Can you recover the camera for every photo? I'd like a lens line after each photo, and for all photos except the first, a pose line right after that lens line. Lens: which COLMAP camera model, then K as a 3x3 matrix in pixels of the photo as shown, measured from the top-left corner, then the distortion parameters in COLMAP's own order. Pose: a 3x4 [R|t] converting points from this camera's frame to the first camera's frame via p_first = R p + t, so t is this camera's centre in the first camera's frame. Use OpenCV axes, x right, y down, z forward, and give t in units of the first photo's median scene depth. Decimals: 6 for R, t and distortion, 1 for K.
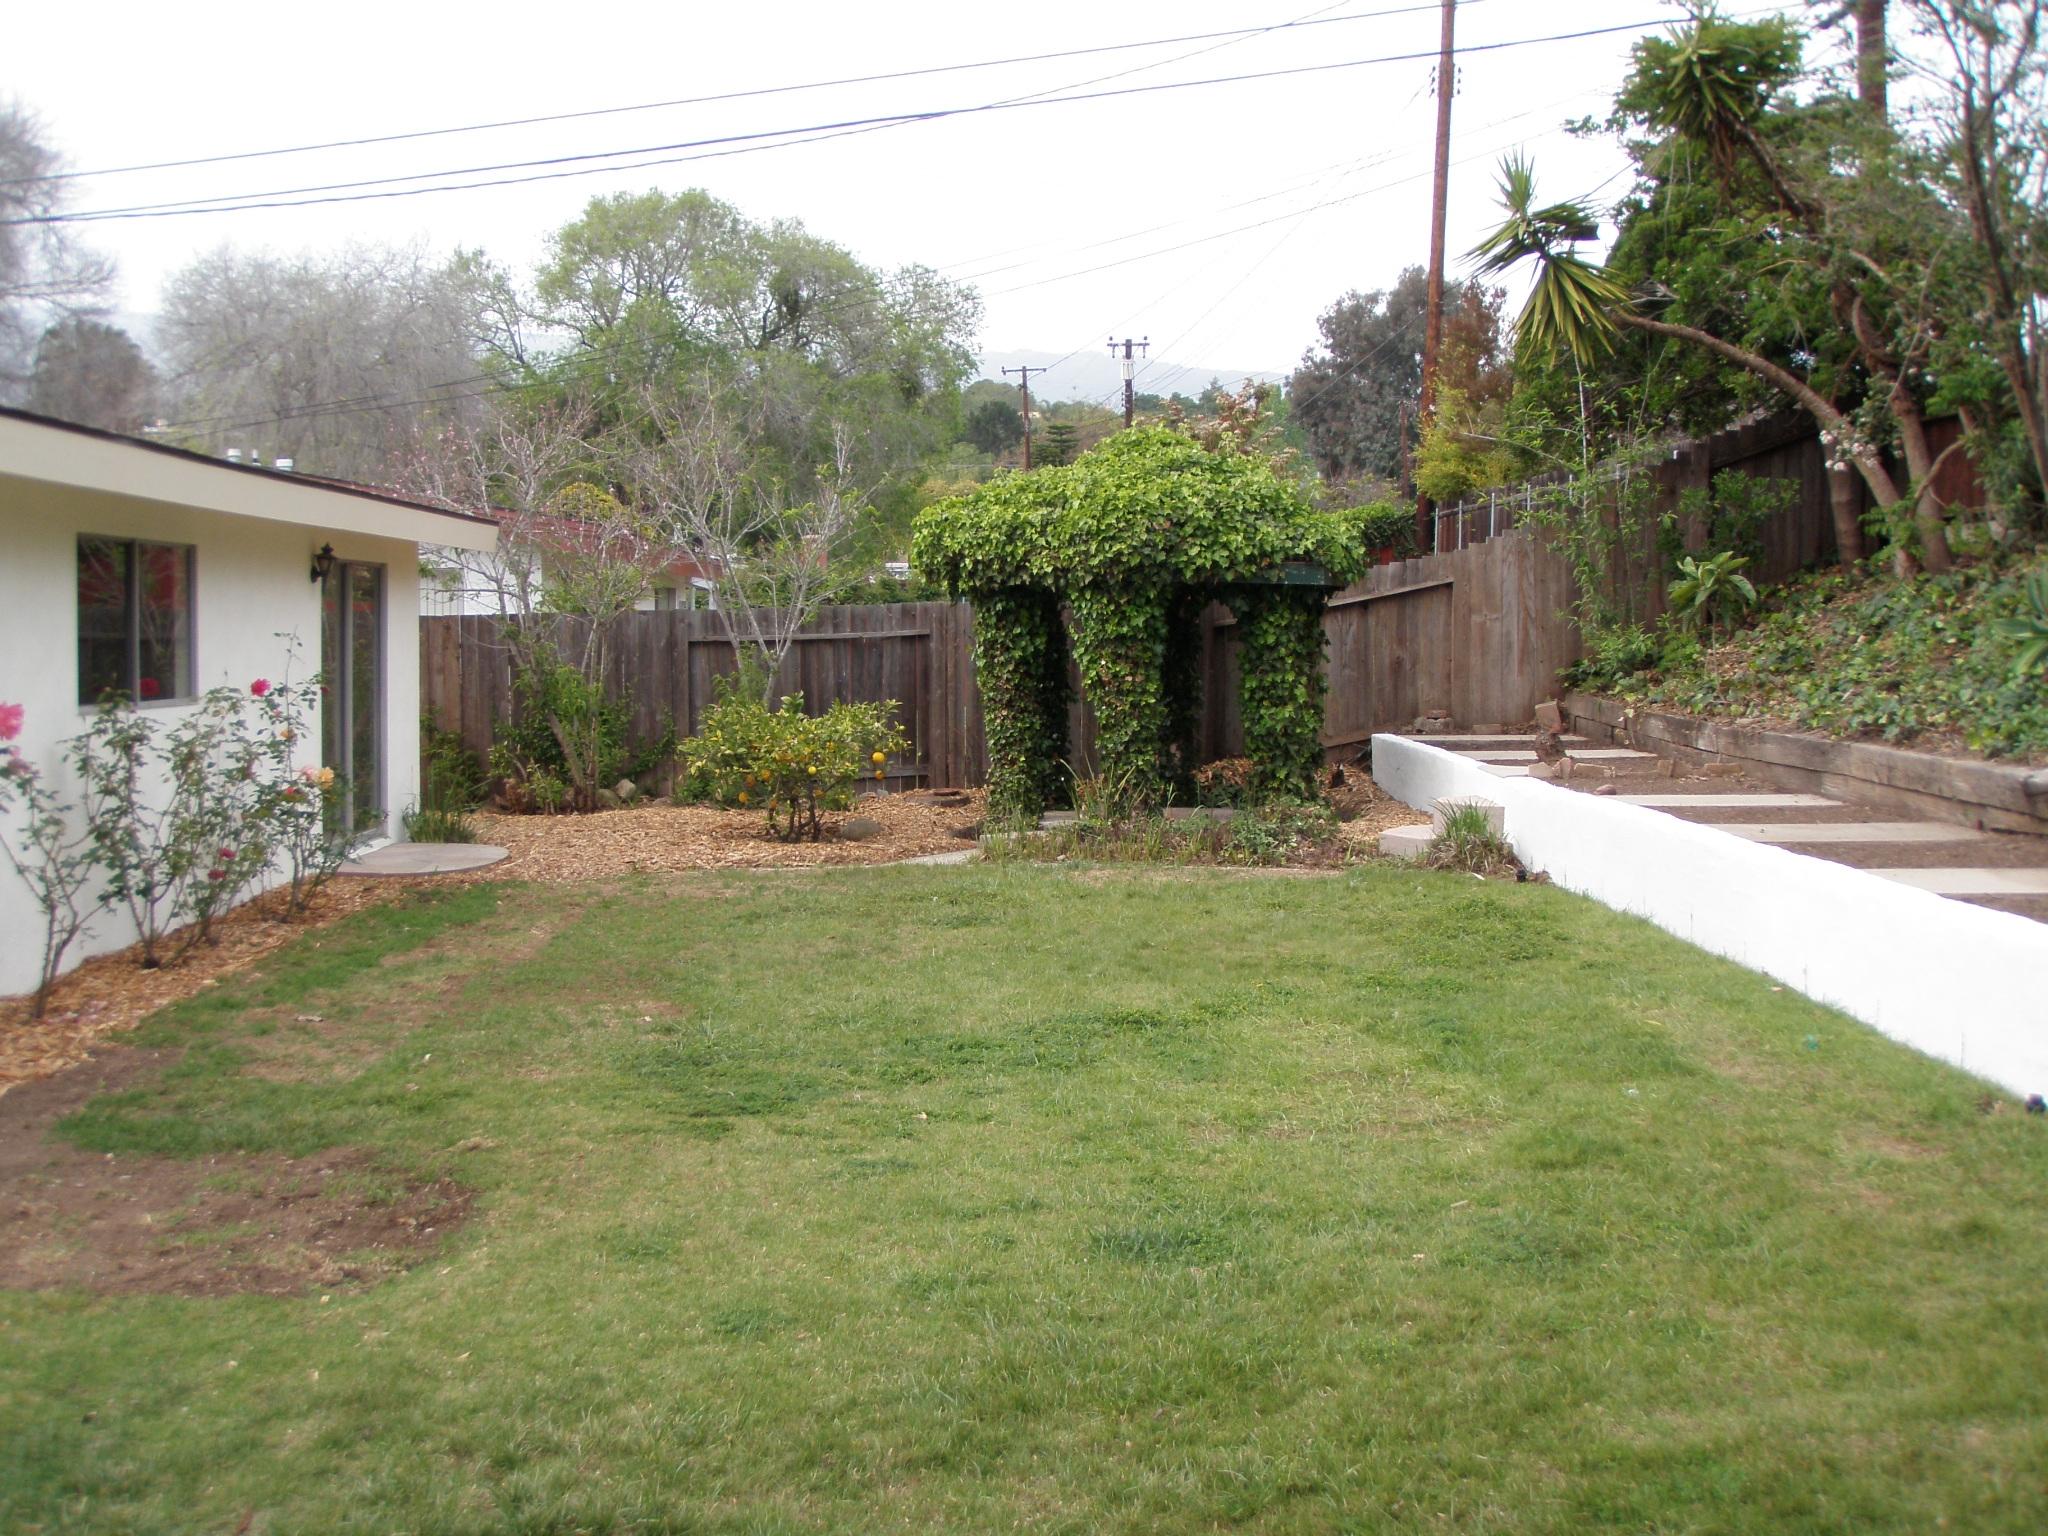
lens RADIAL K [[2303.6, 0, 996.9], [0, 2303.6, 746.5], [0, 0, 1]] dist [-0.207954, 0.212117]
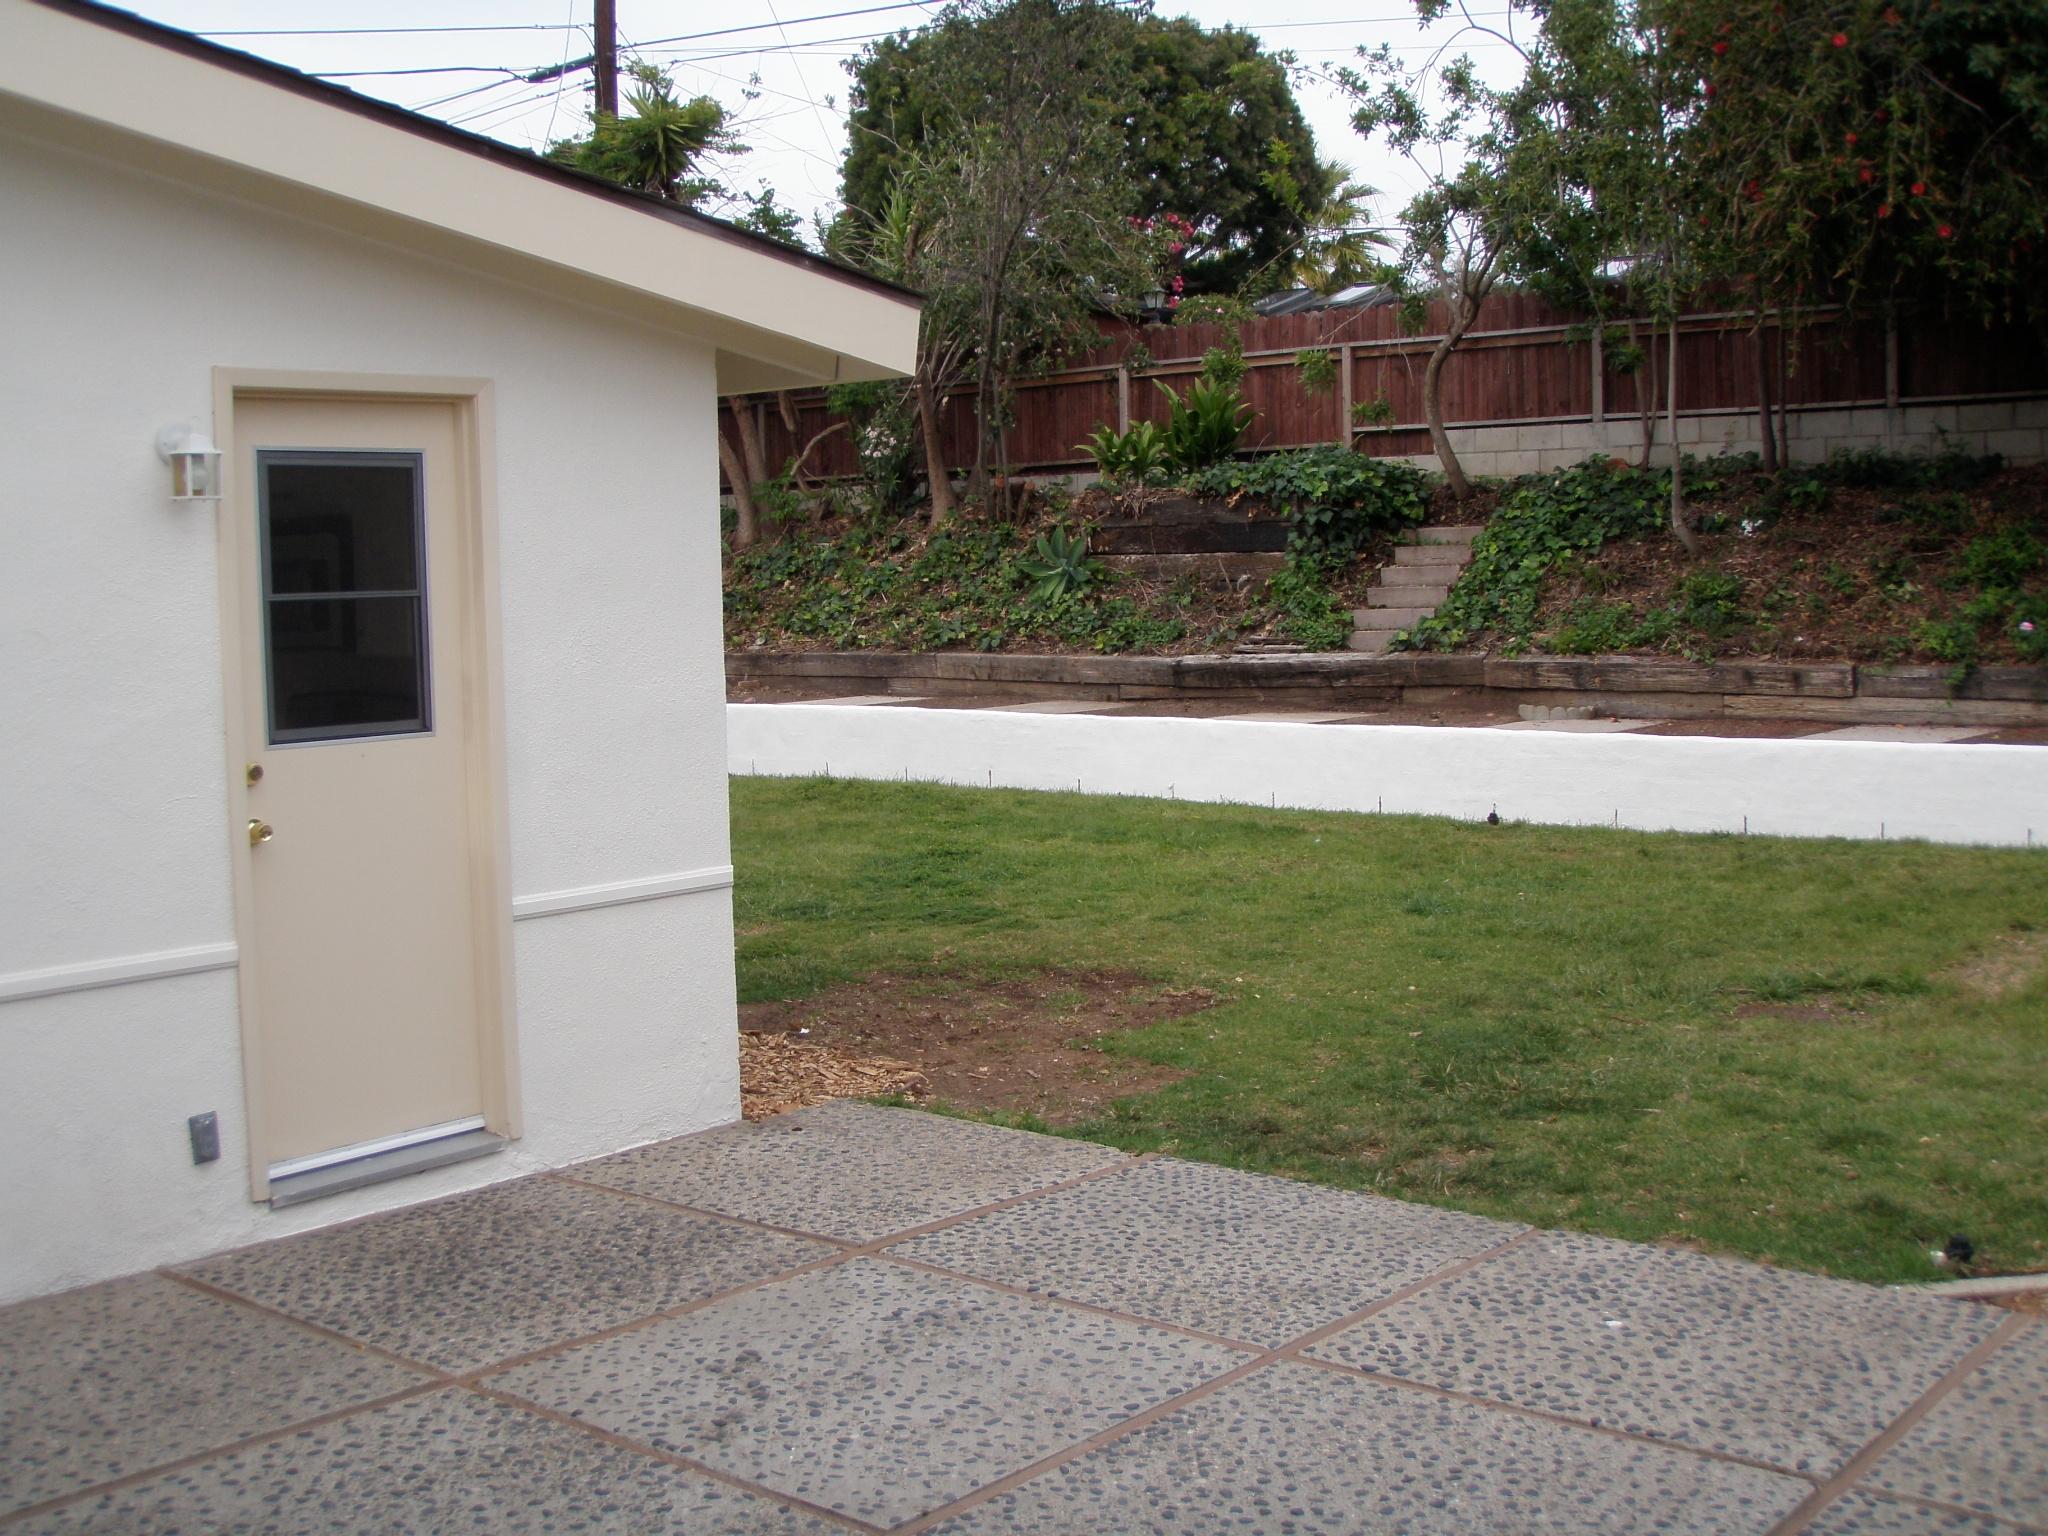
lens RADIAL K [[2303.6, 0, 996.9], [0, 2303.6, 746.5], [0, 0, 1]] dist [-0.207954, 0.212117]
pose [[0.648819, -0.072733, 0.757458, -0.806886], [0.061887, 0.997168, 0.042739, -0.003180], [-0.758422, 0.019147, 0.651483, 0.045098]]
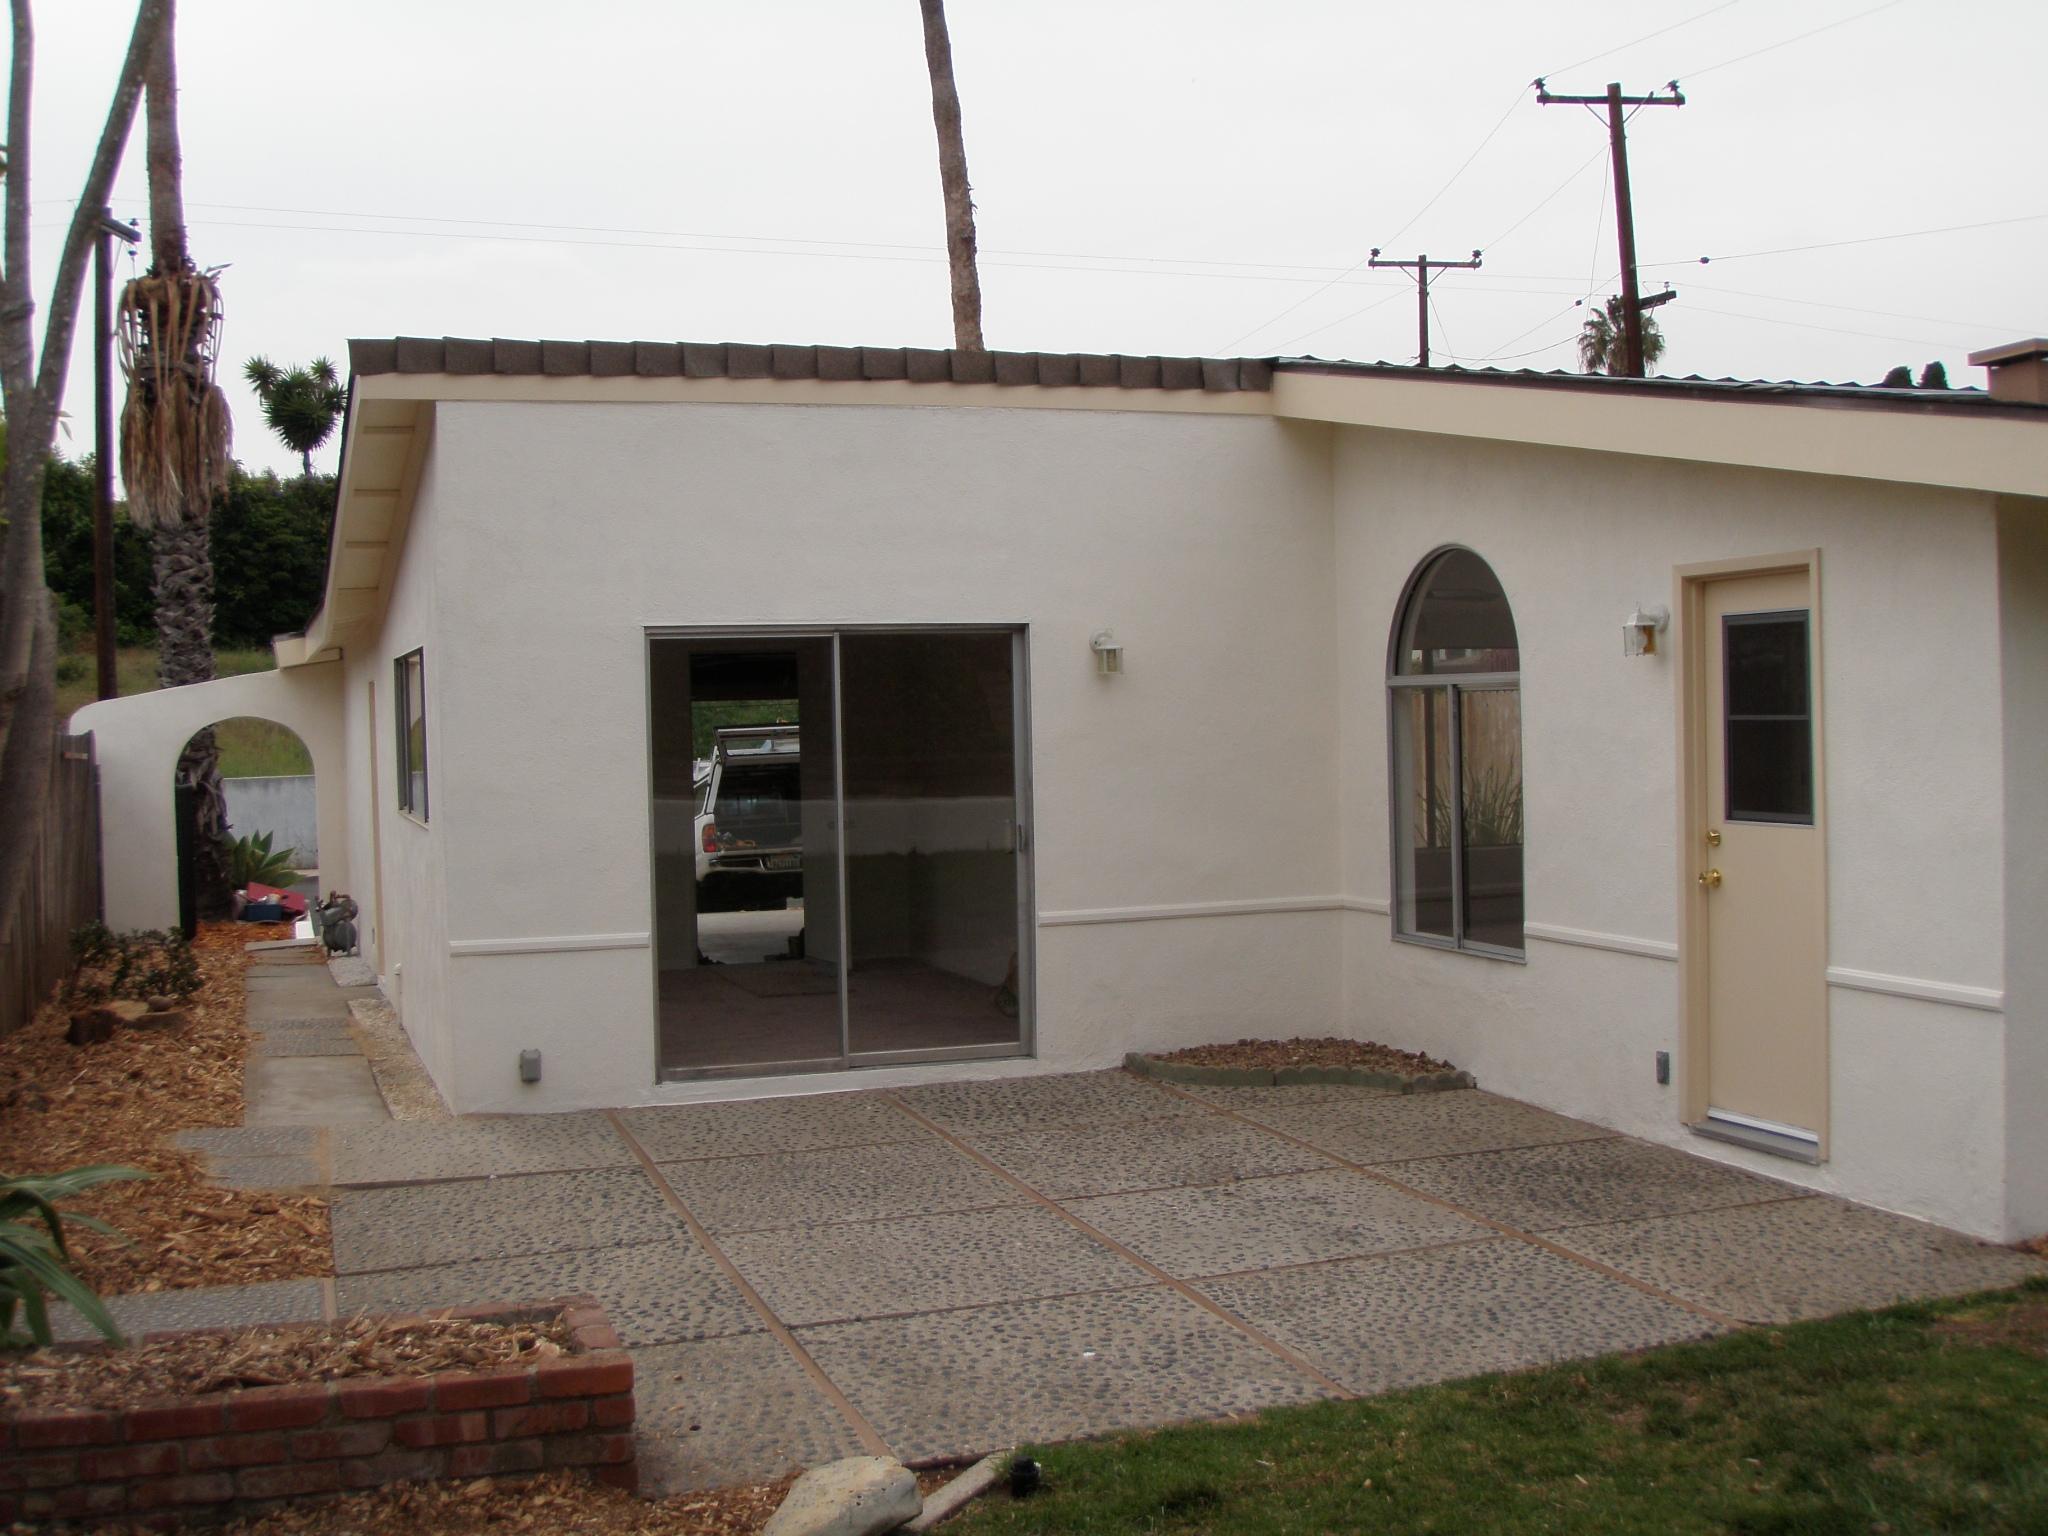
lens RADIAL K [[2303.6, 0, 996.9], [0, 2303.6, 746.5], [0, 0, 1]] dist [-0.207954, 0.212117]
pose [[0.303752, 0.009490, -0.952704, 0.114393], [-0.025490, 0.999673, 0.001831, -0.011190], [0.952410, 0.023729, 0.303894, 0.051089]]
